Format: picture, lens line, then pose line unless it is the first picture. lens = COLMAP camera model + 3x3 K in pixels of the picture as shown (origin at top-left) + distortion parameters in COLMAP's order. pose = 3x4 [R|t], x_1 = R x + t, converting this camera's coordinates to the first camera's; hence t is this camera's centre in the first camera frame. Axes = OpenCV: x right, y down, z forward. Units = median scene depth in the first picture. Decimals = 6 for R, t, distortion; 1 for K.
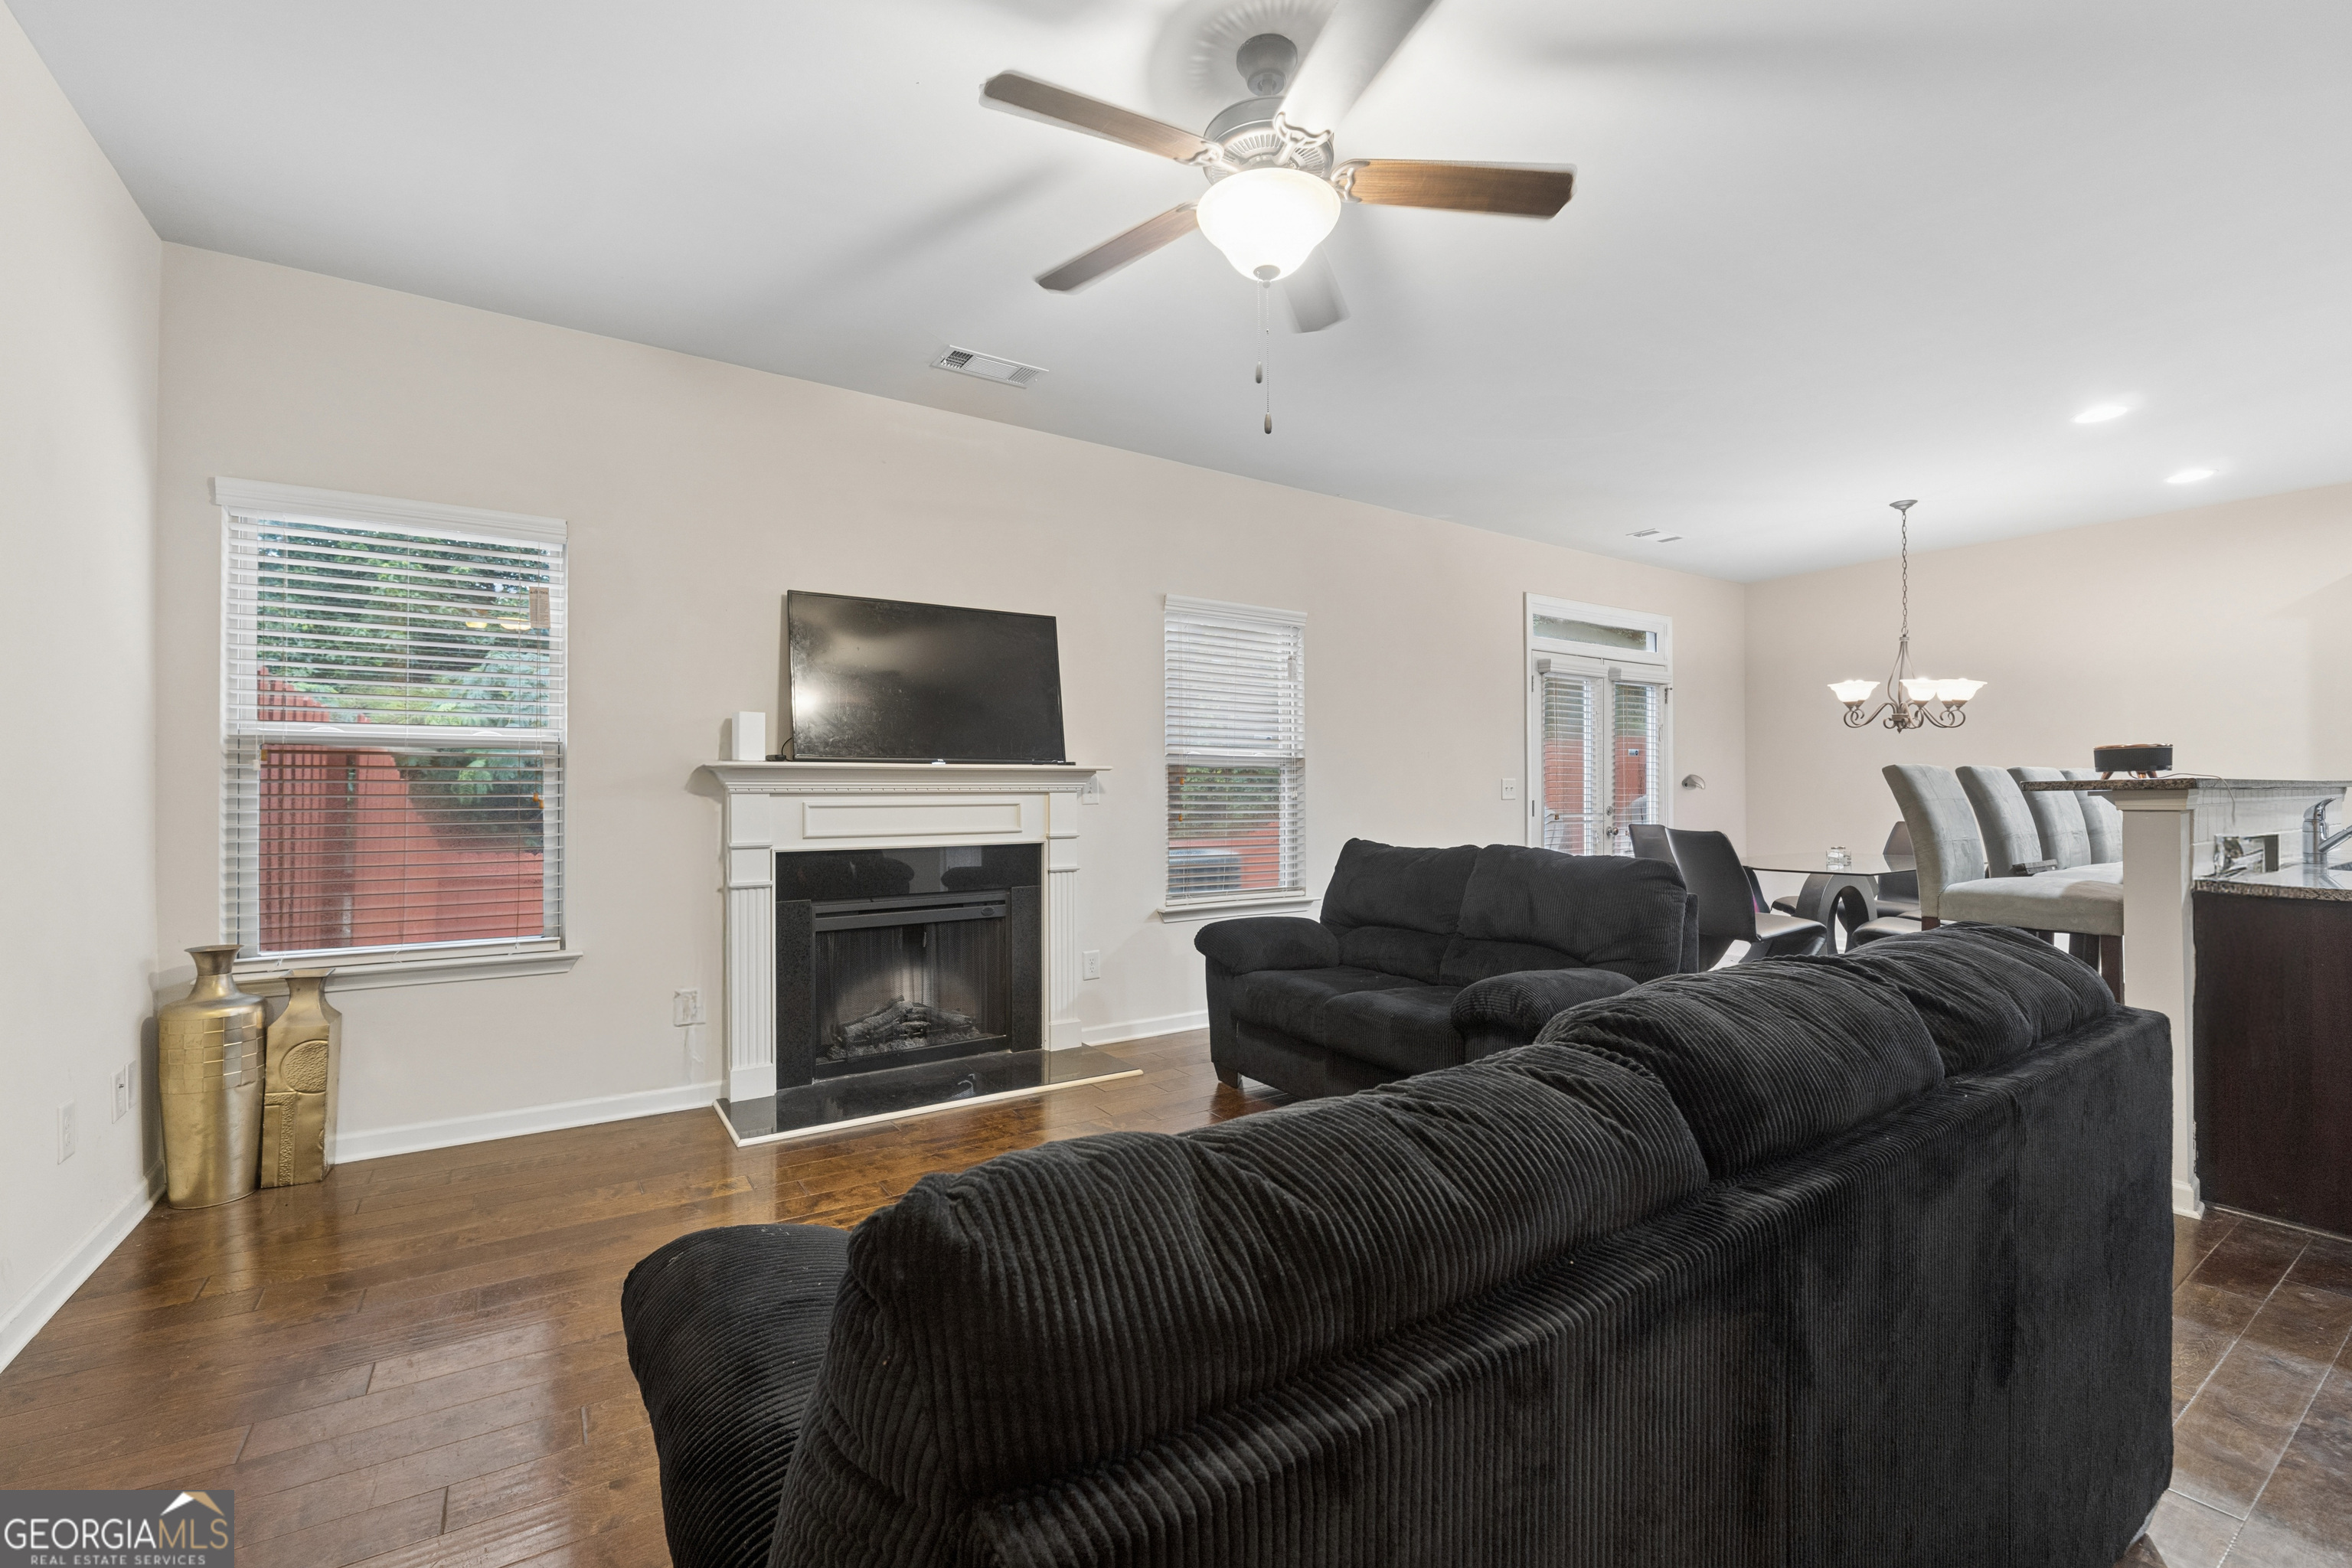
lens RADIAL K [[993.3, 0, 1184.3], [0, 993.3, 793.7], [0, 0, 1]] dist [-0.002501, -0.000353]
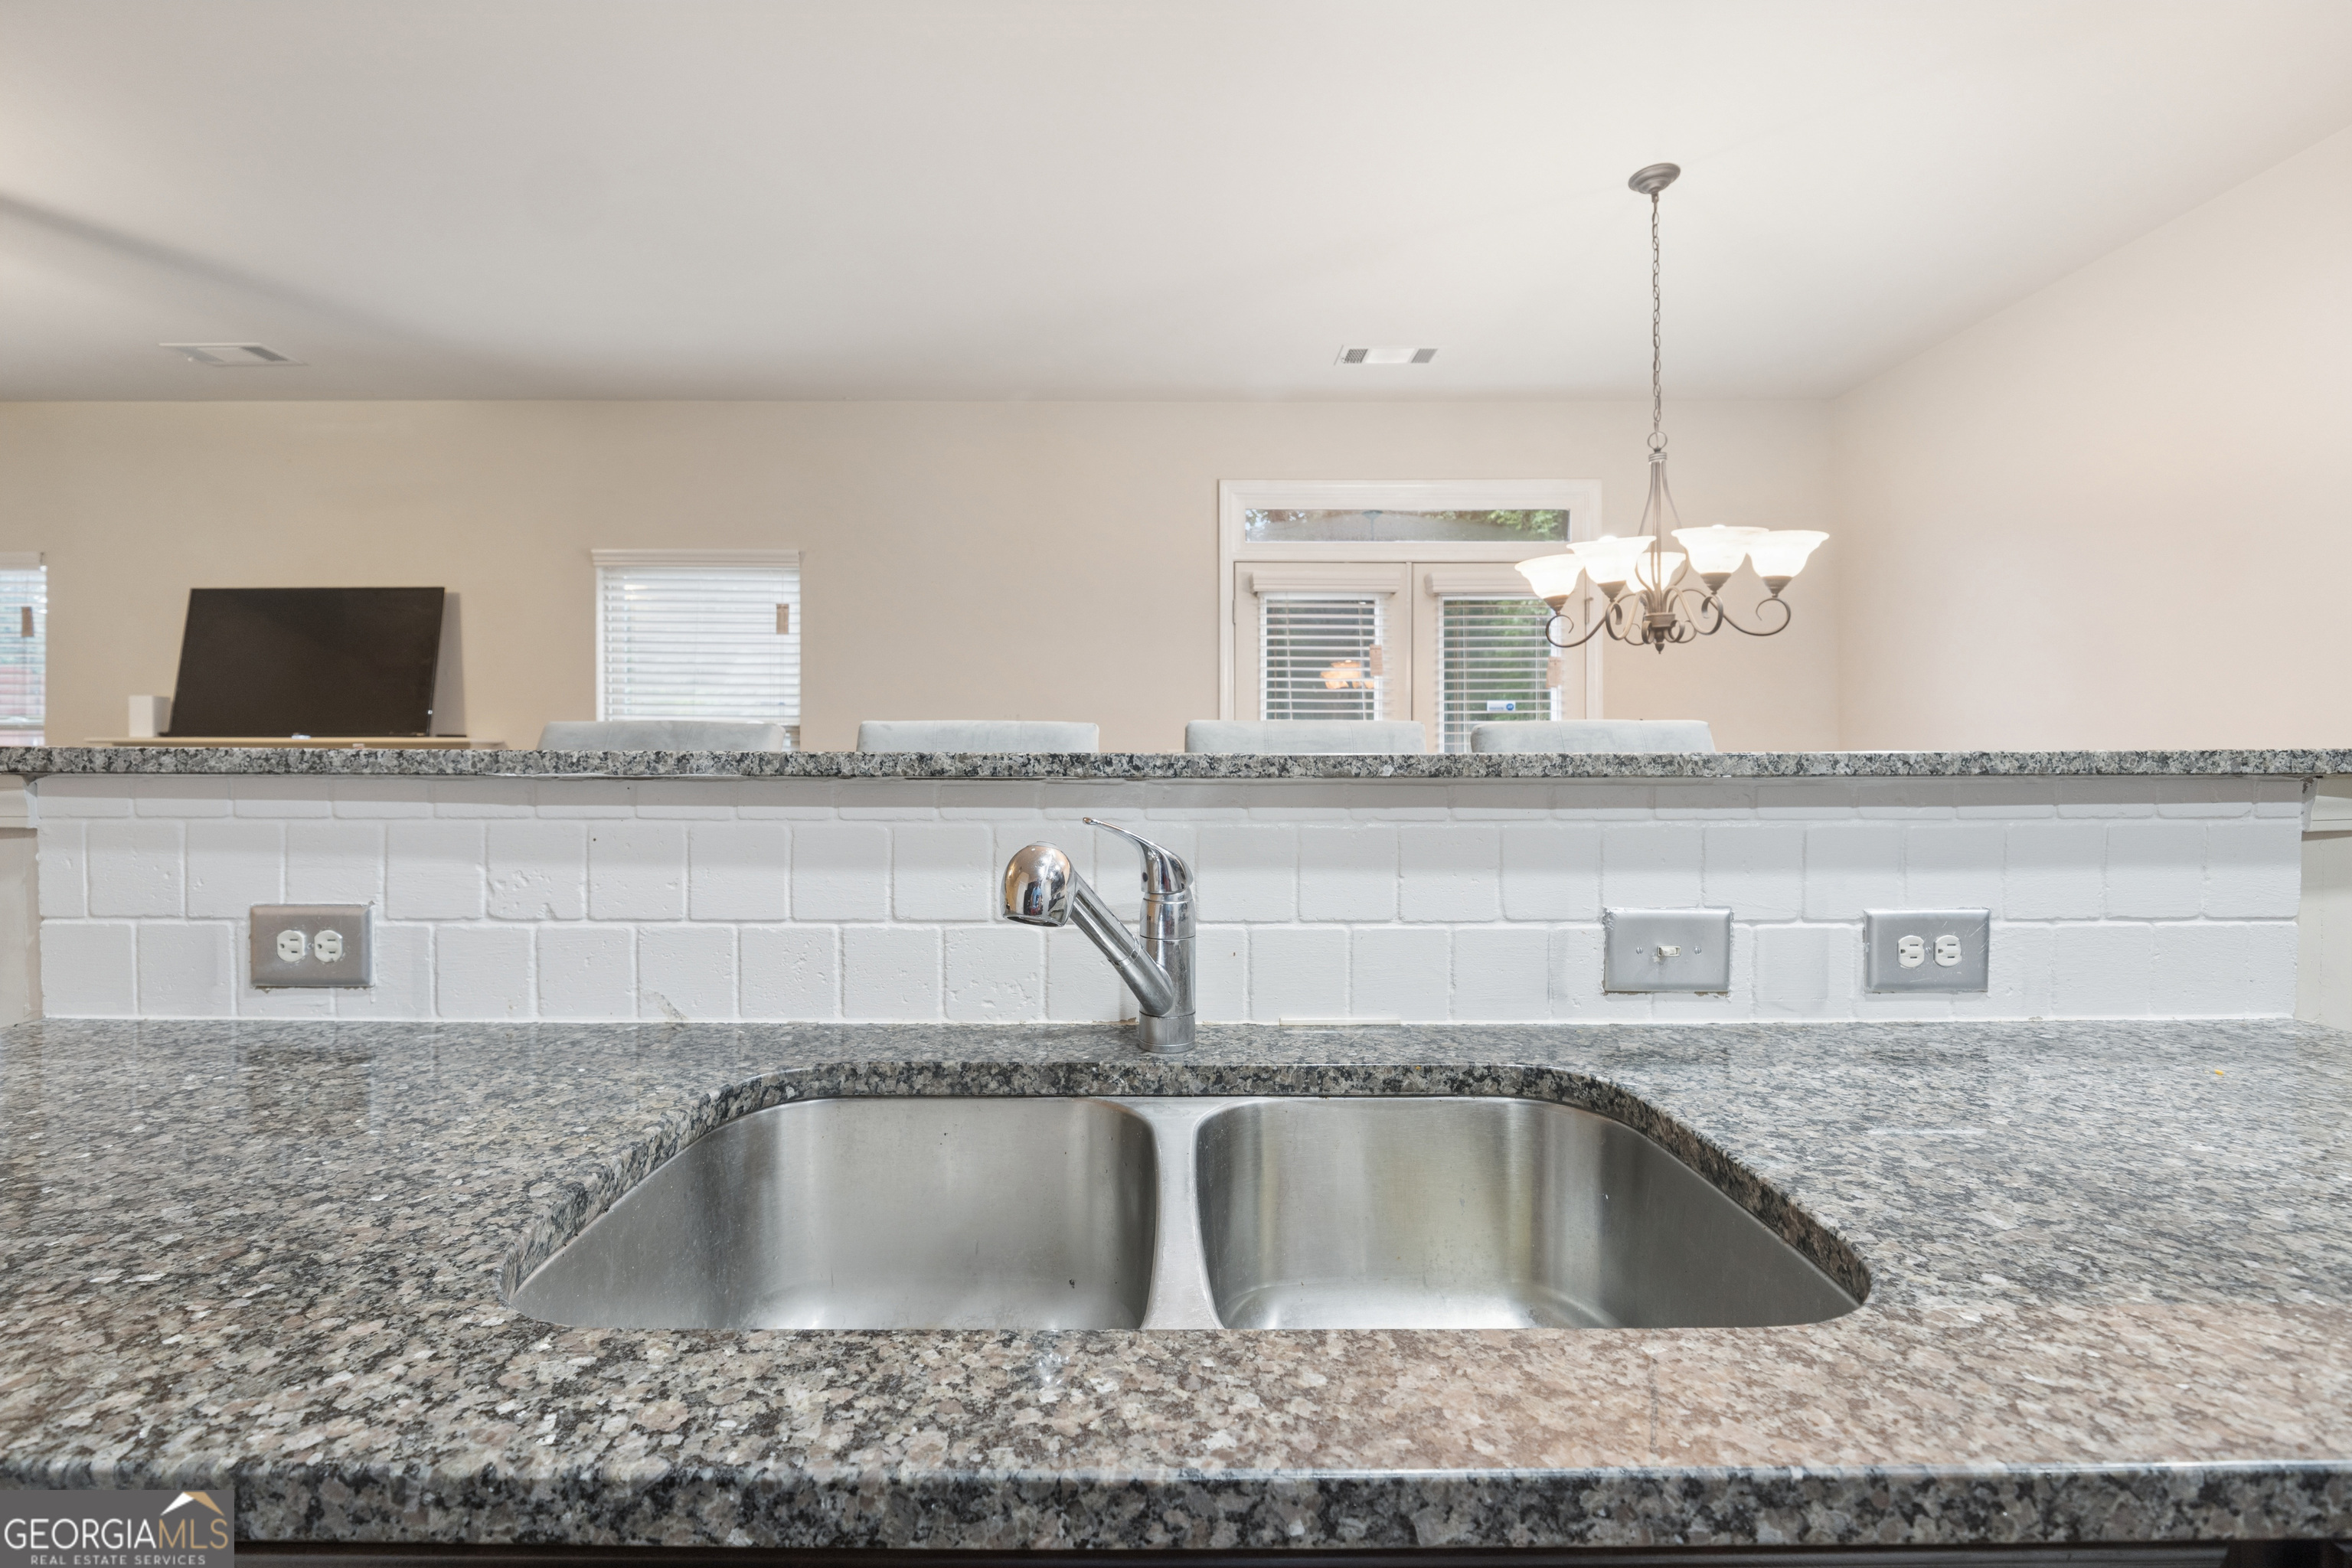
lens RADIAL K [[976.6, 0, 1163.4], [0, 976.6, 762.6], [0, 0, 1]] dist [-0.010417, -0.000267]
pose [[0.827497, -0.002263, -0.561466, 1.307351], [-0.004158, 0.999940, -0.010159, 0.003782], [0.561455, 0.010741, 0.827437, 0.775994]]
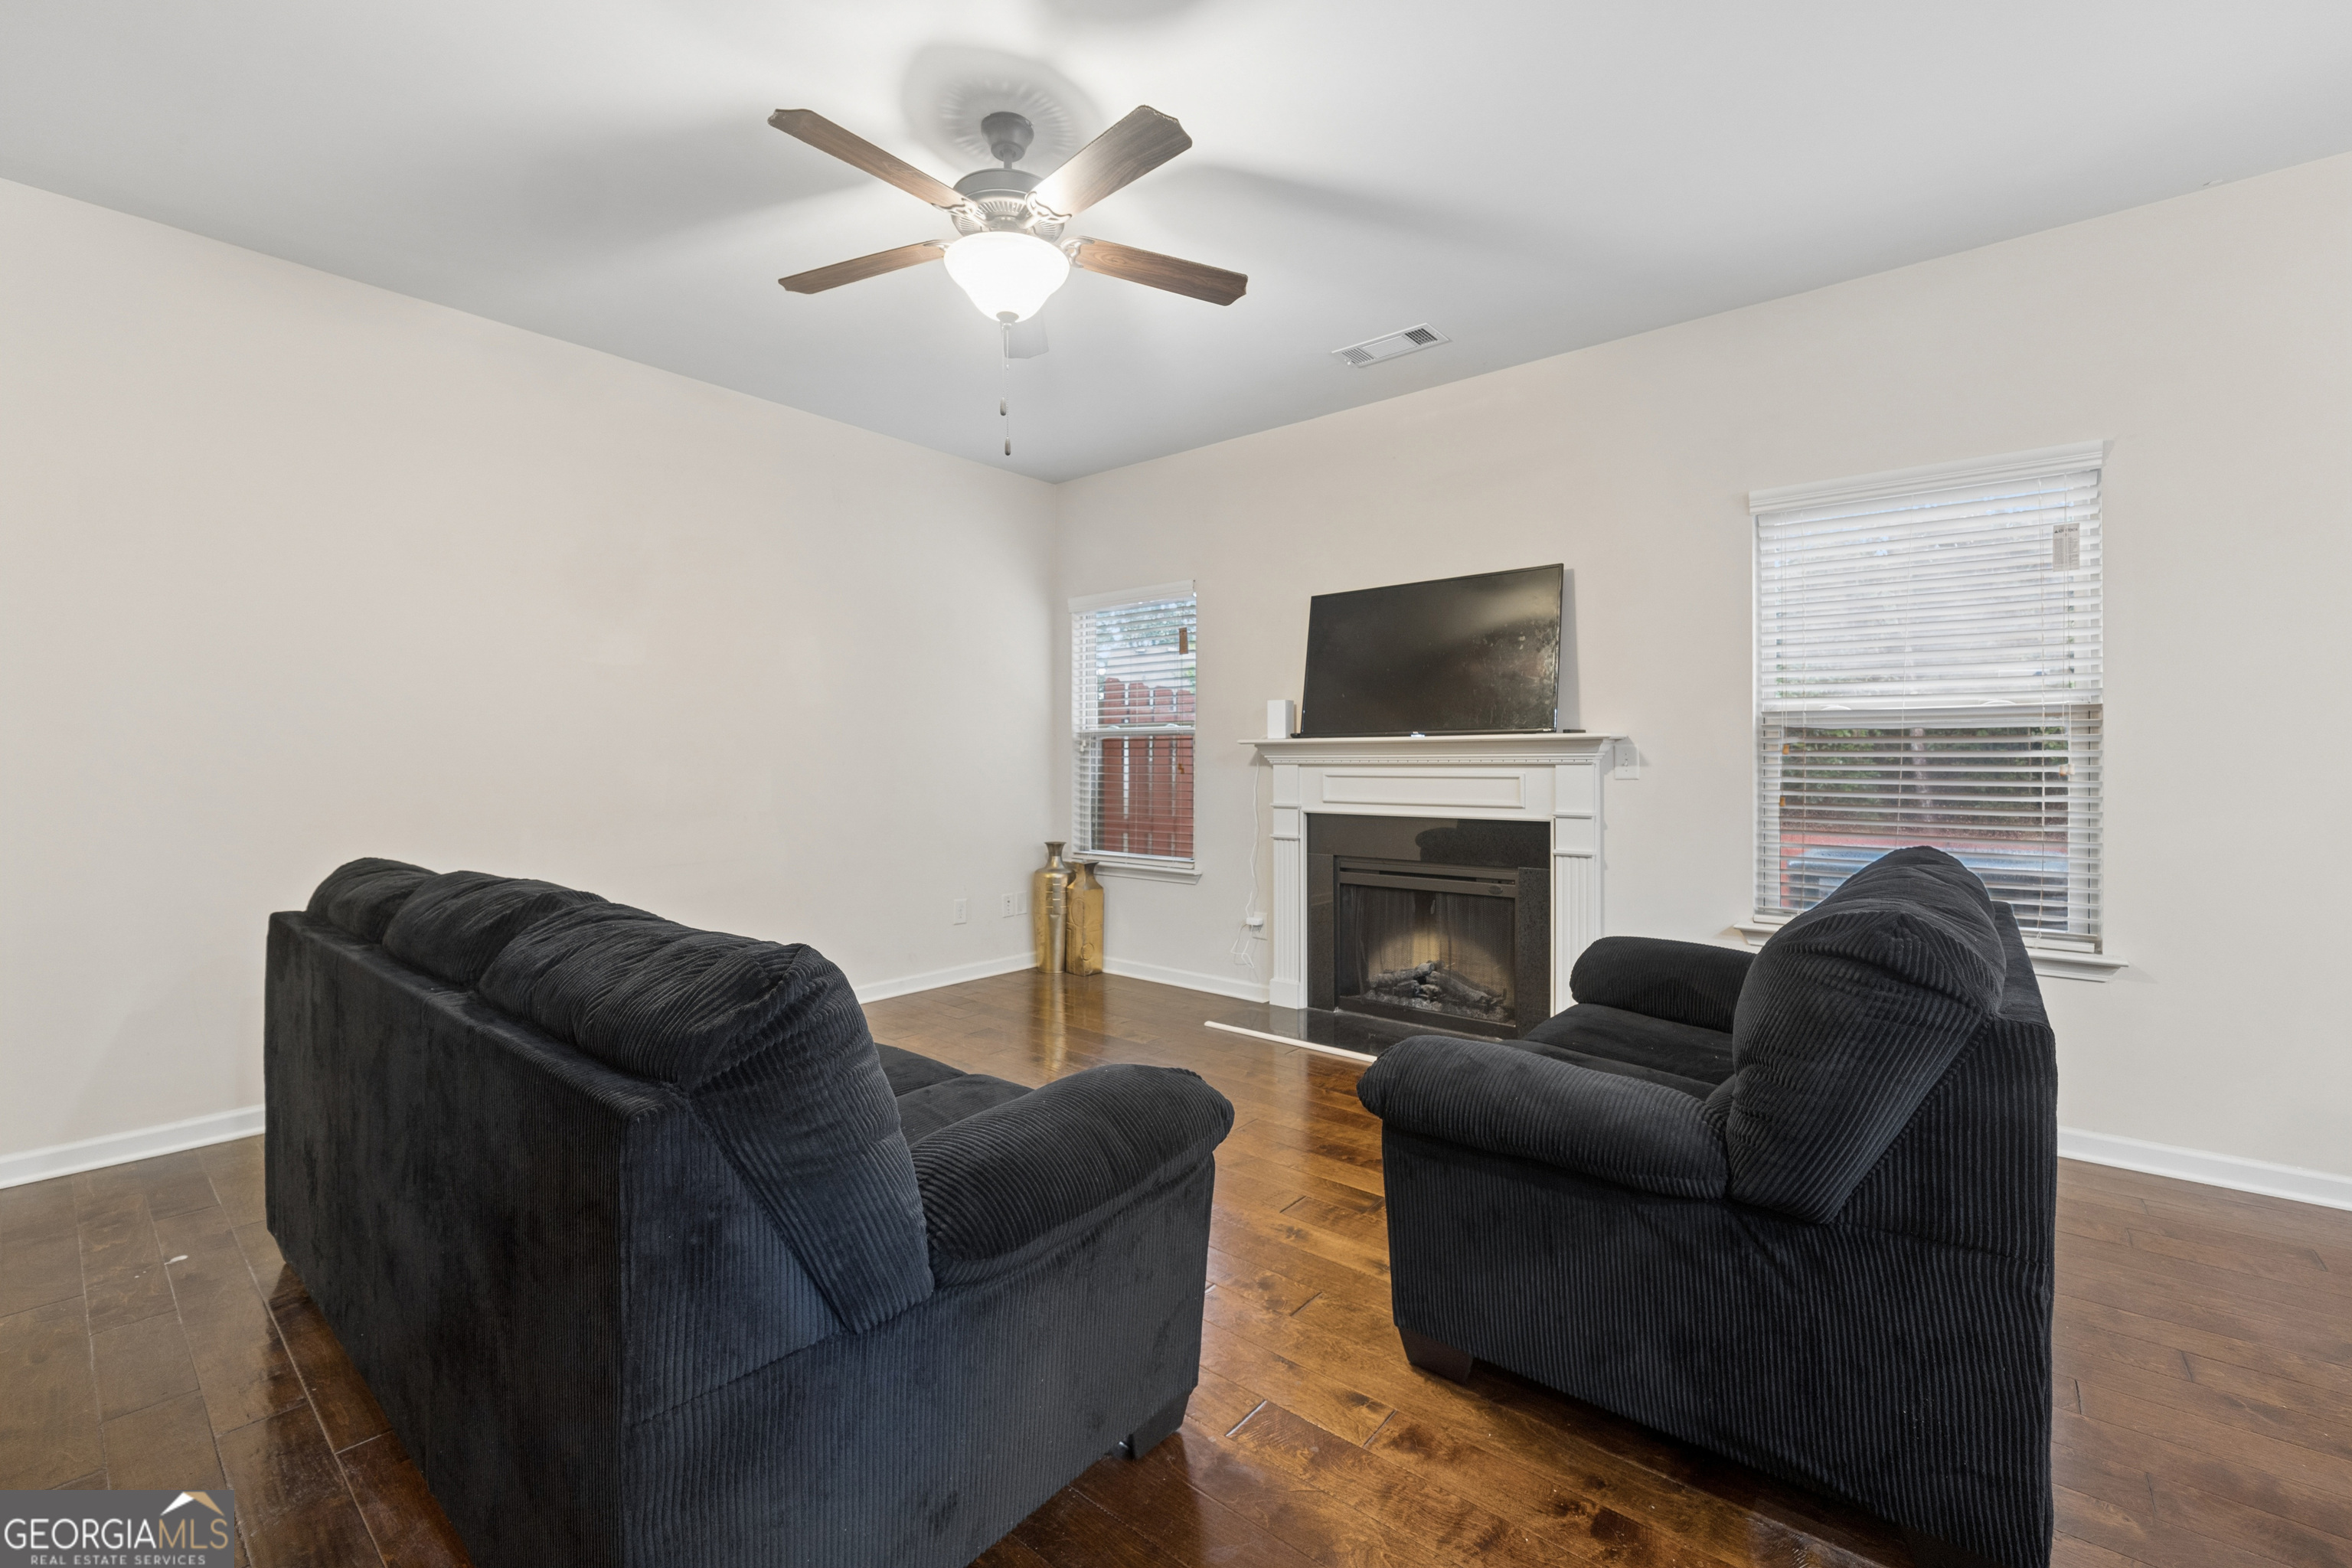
lens RADIAL K [[1012.7, 0, 1173.2], [0, 1012.7, 768.9], [0, 0, 1]] dist [0.000400, -0.000324]
pose [[0.273824, 0.004258, -0.961770, 0.819194], [-0.005567, 0.999980, 0.002842, 0.002427], [0.961764, 0.004576, 0.273842, 0.547239]]
